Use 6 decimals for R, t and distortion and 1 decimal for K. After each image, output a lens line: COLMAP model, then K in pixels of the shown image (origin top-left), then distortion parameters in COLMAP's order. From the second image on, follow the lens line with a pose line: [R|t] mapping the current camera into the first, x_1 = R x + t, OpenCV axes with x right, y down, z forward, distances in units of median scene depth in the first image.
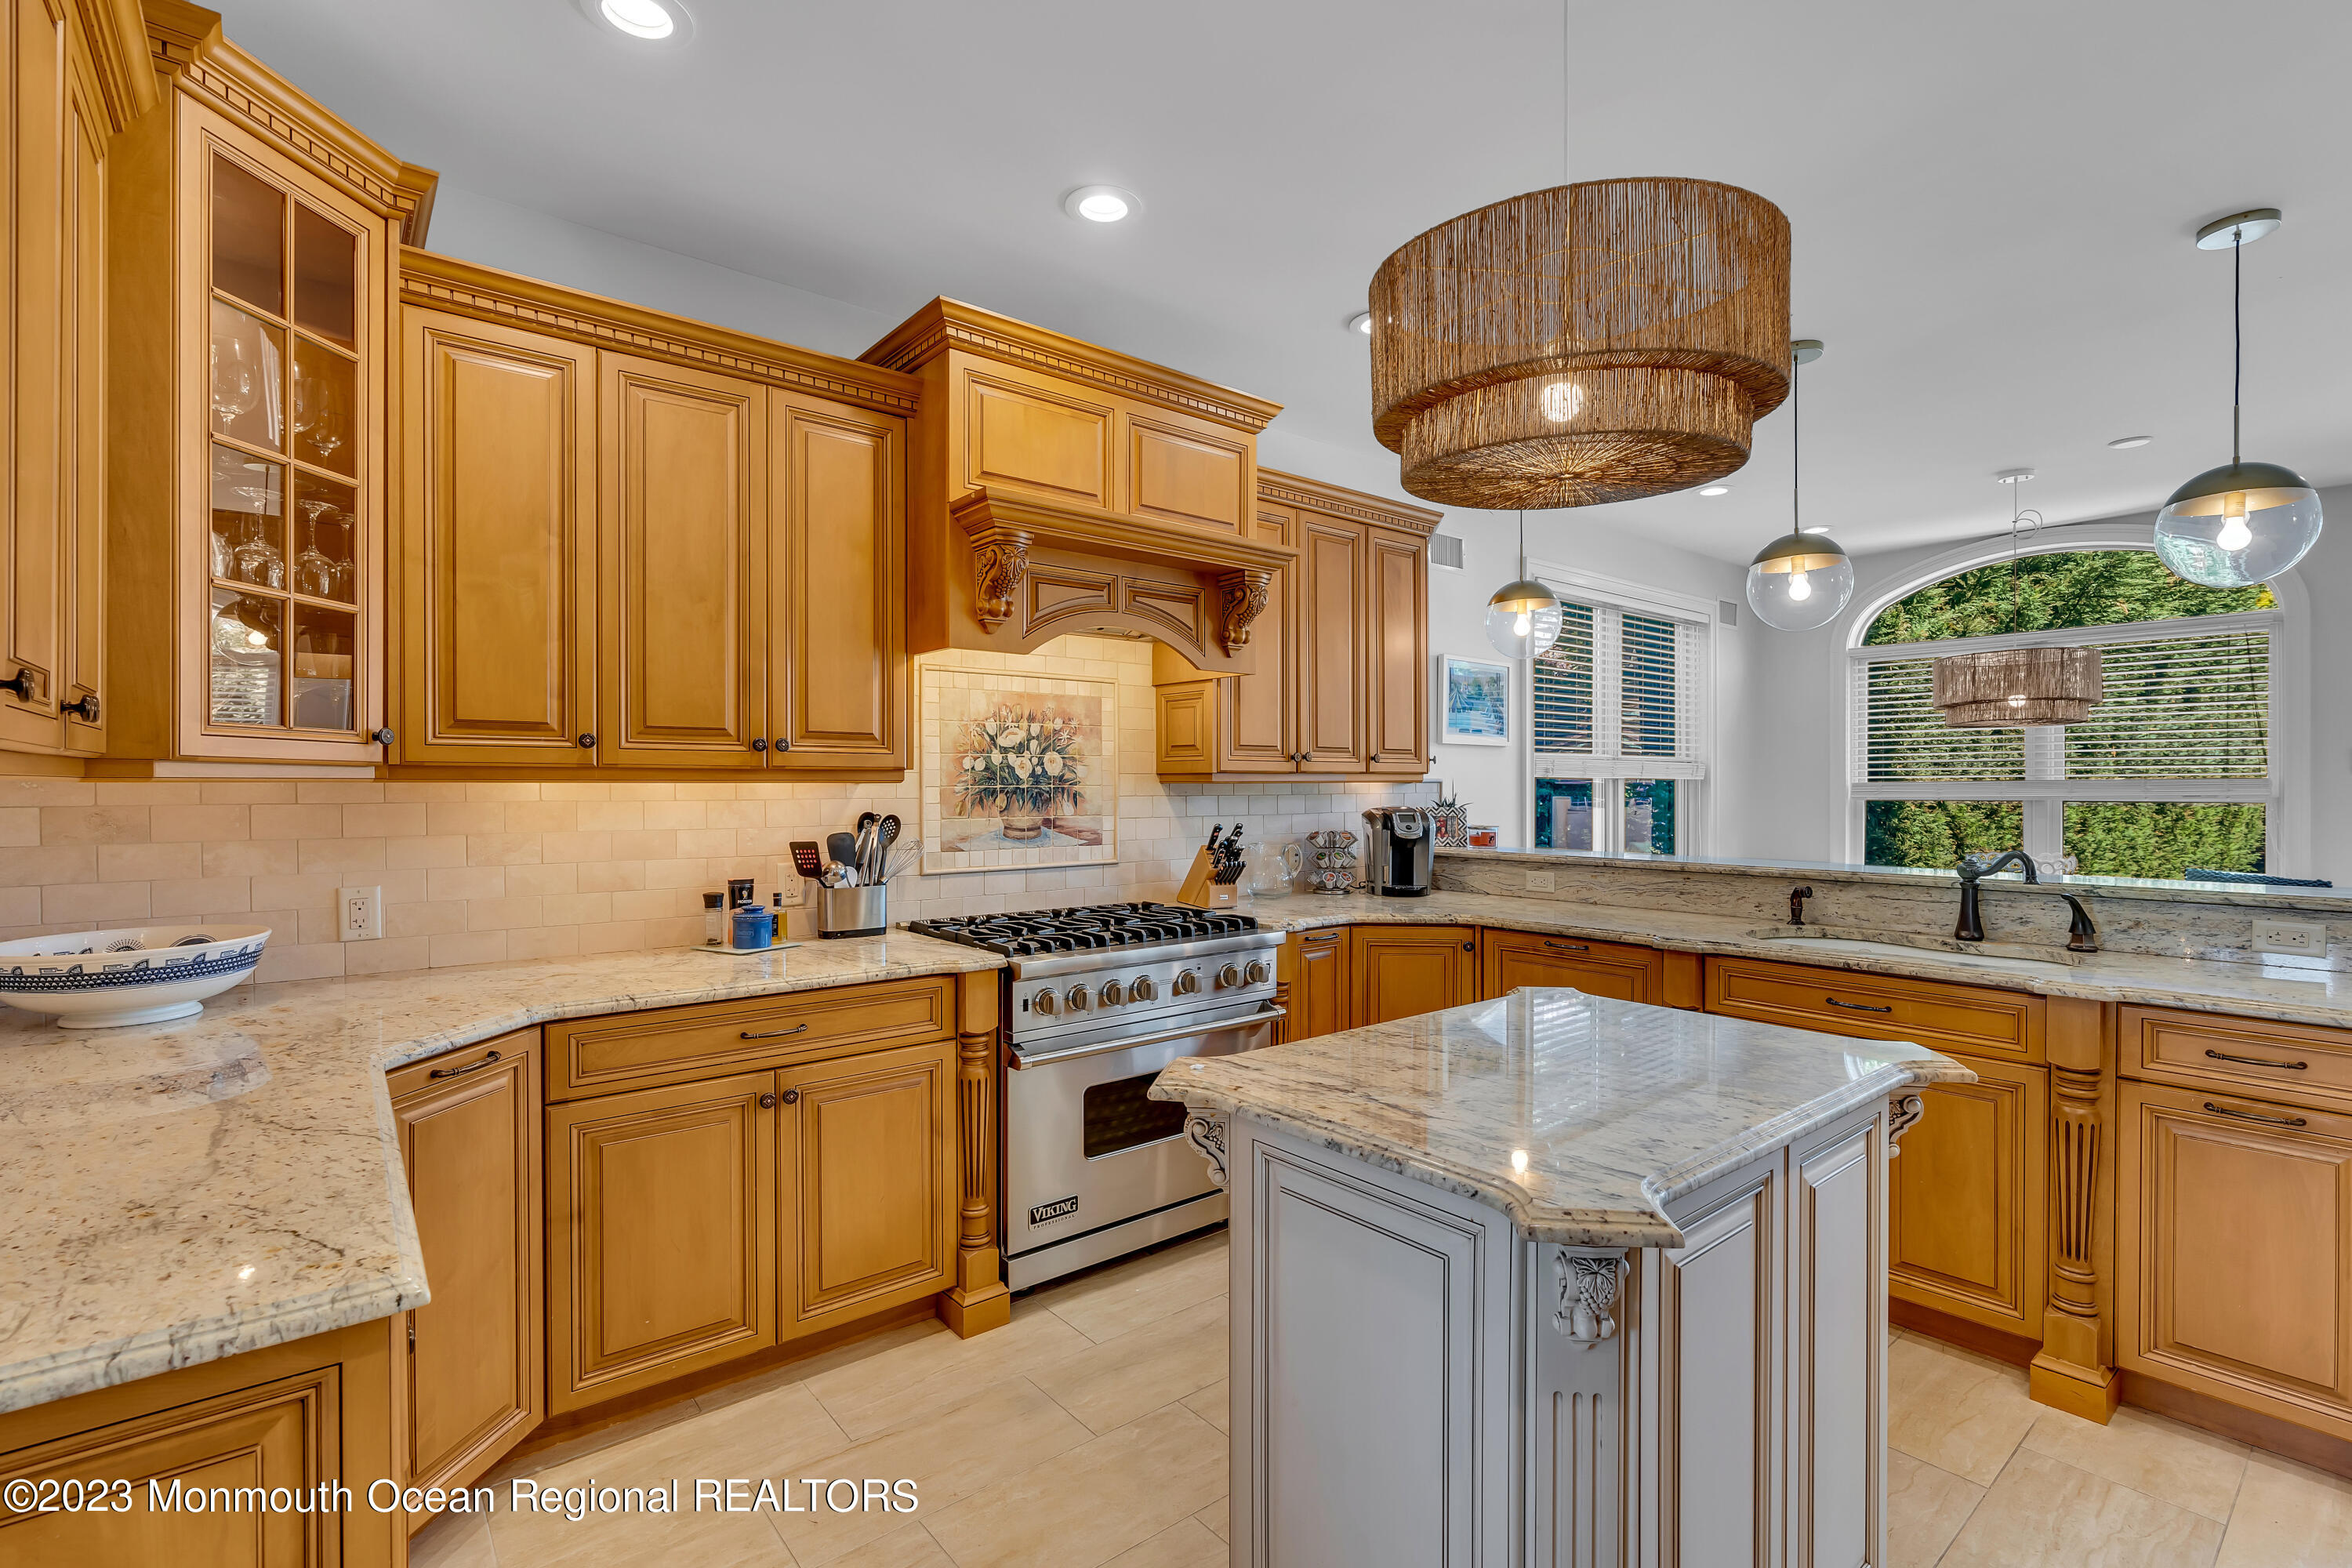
lens RADIAL K [[1075.3, 0, 1188.7], [0, 1075.3, 786.6], [0, 0, 1]] dist [0.002482, 0.001124]
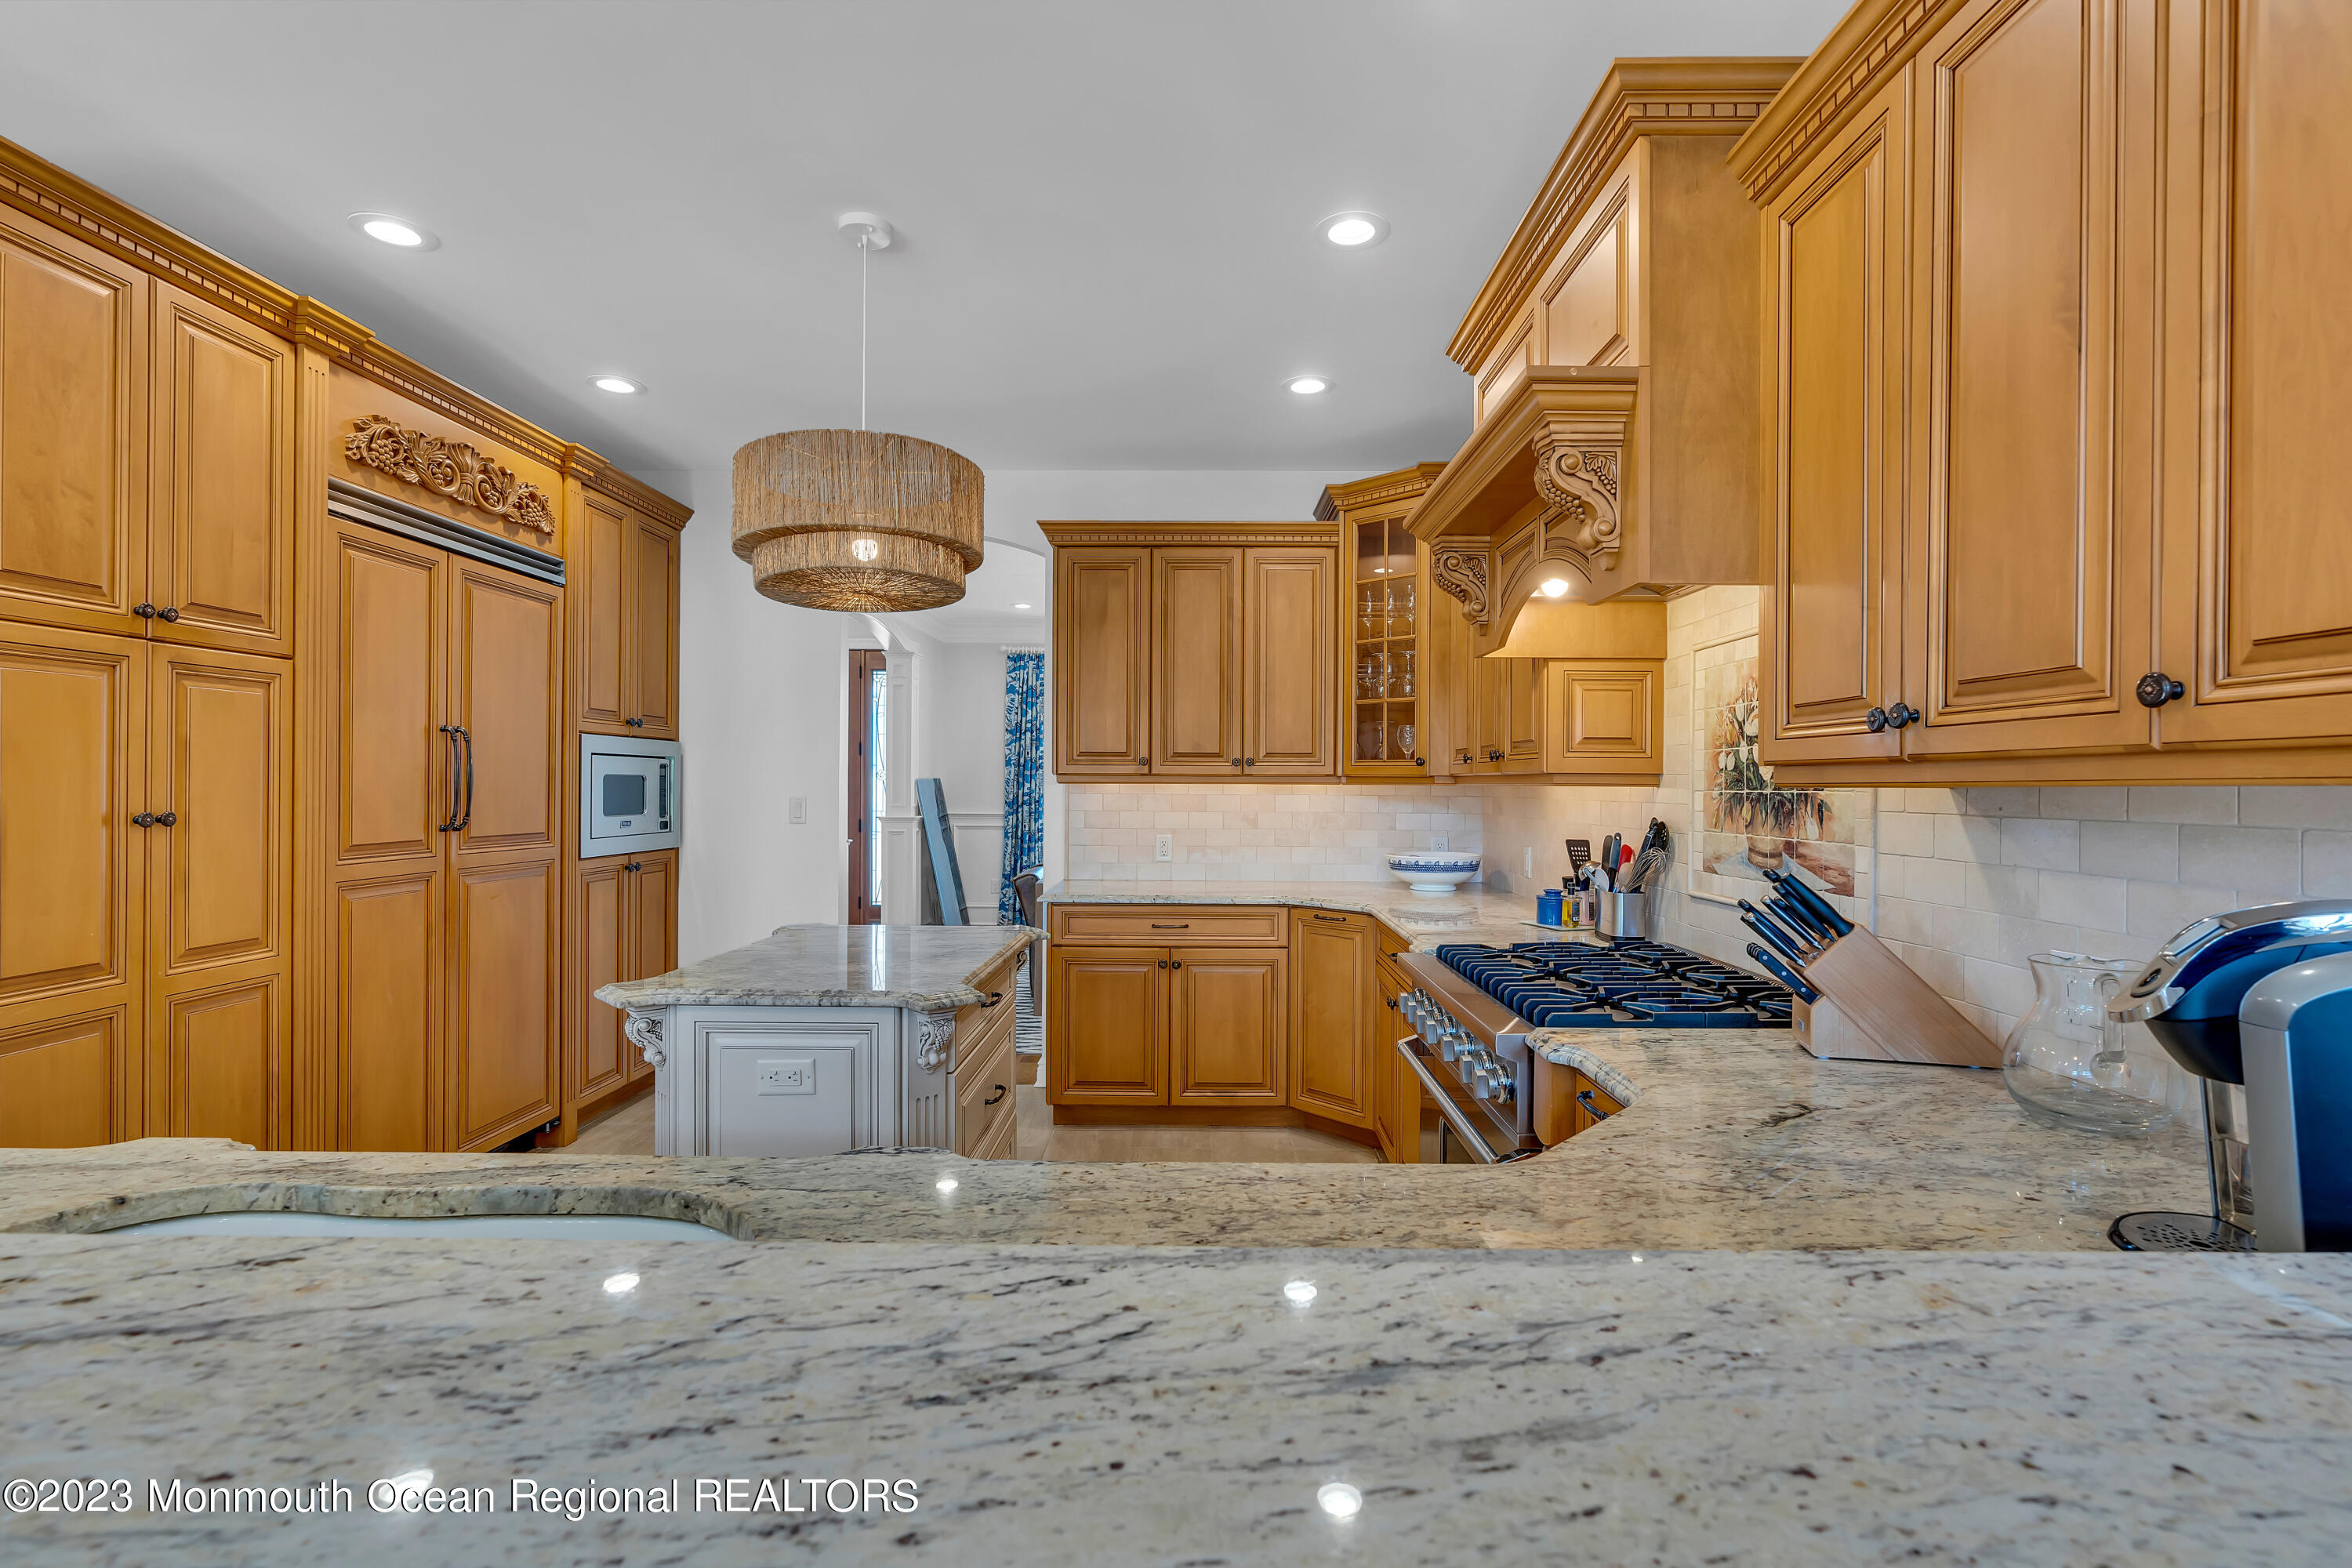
lens RADIAL K [[1075.3, 0, 1181.3], [0, 1075.3, 781.8], [0, 0, 1]] dist [0.002482, 0.001124]
pose [[-0.651163, -0.009584, -0.758877, 0.606318], [-0.013369, 0.999910, -0.001156, -0.000614], [0.758820, 0.009392, -0.651233, 1.160263]]
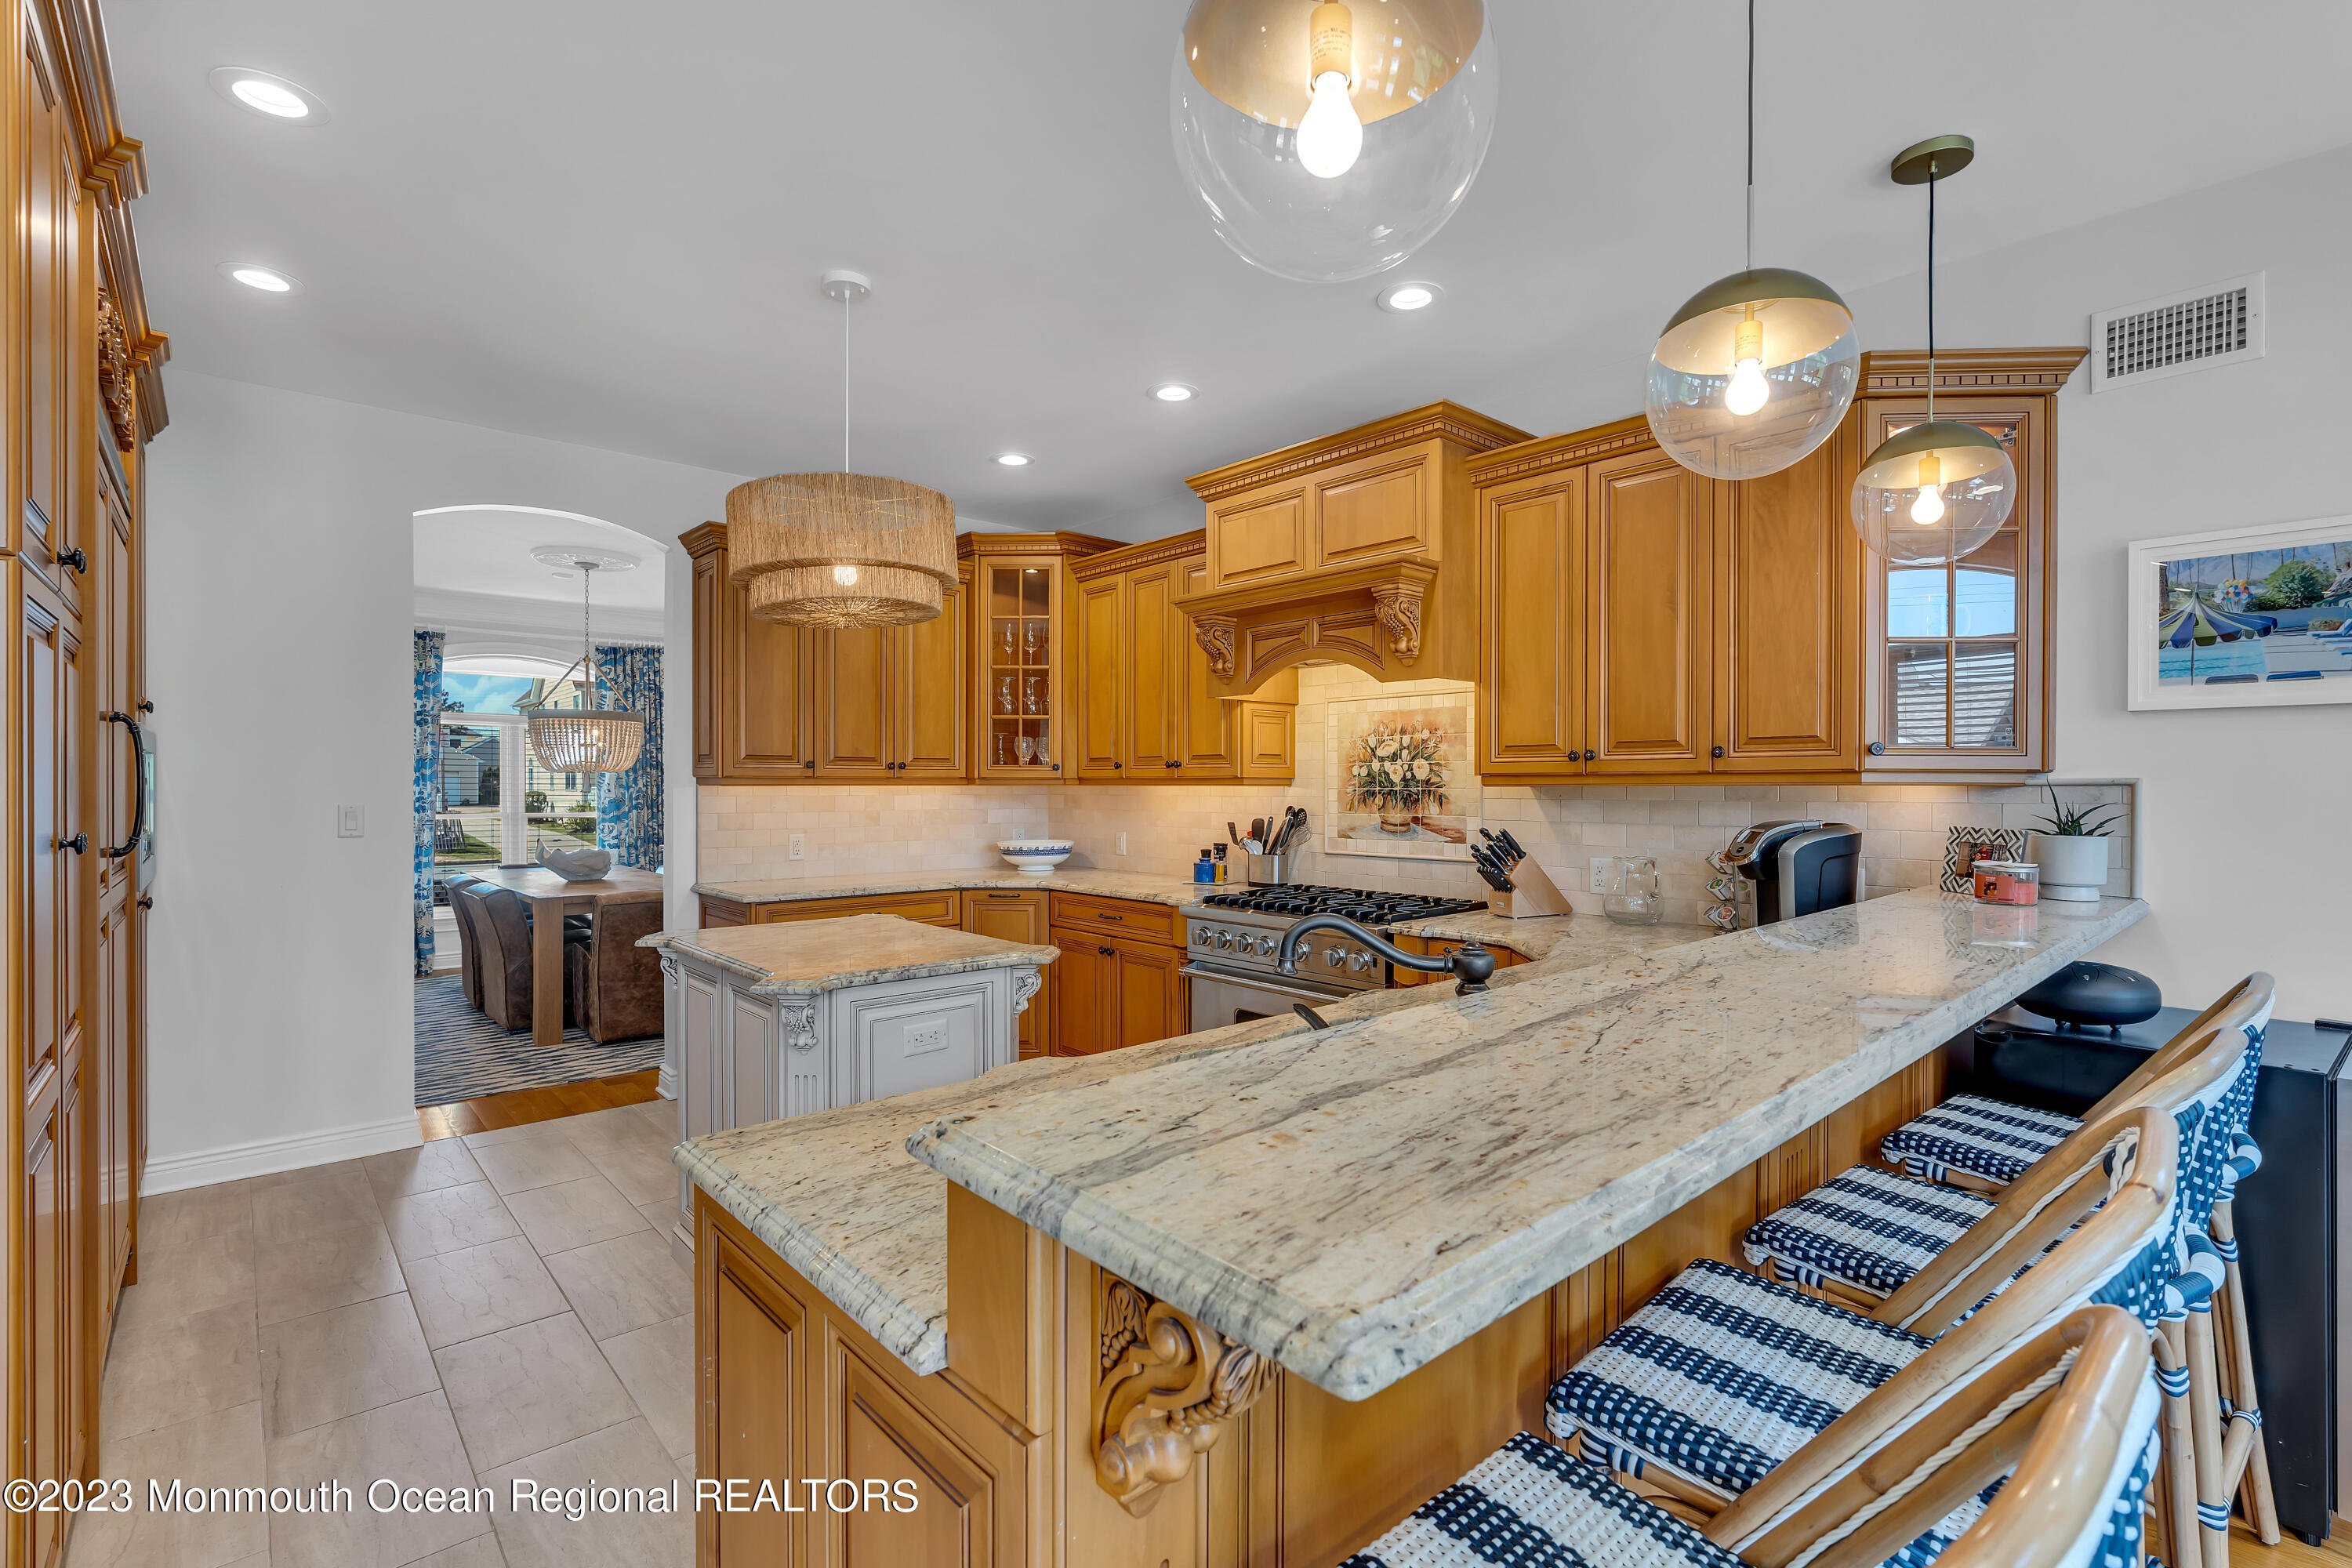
lens RADIAL K [[1075.3, 0, 1189.0], [0, 1075.3, 786.5], [0, 0, 1]] dist [0.002482, 0.001124]
pose [[0.039720, -0.002925, -0.999207, 1.032120], [-0.007068, 0.999970, -0.003208, 0.002689], [0.999186, 0.007190, 0.039698, 0.719773]]
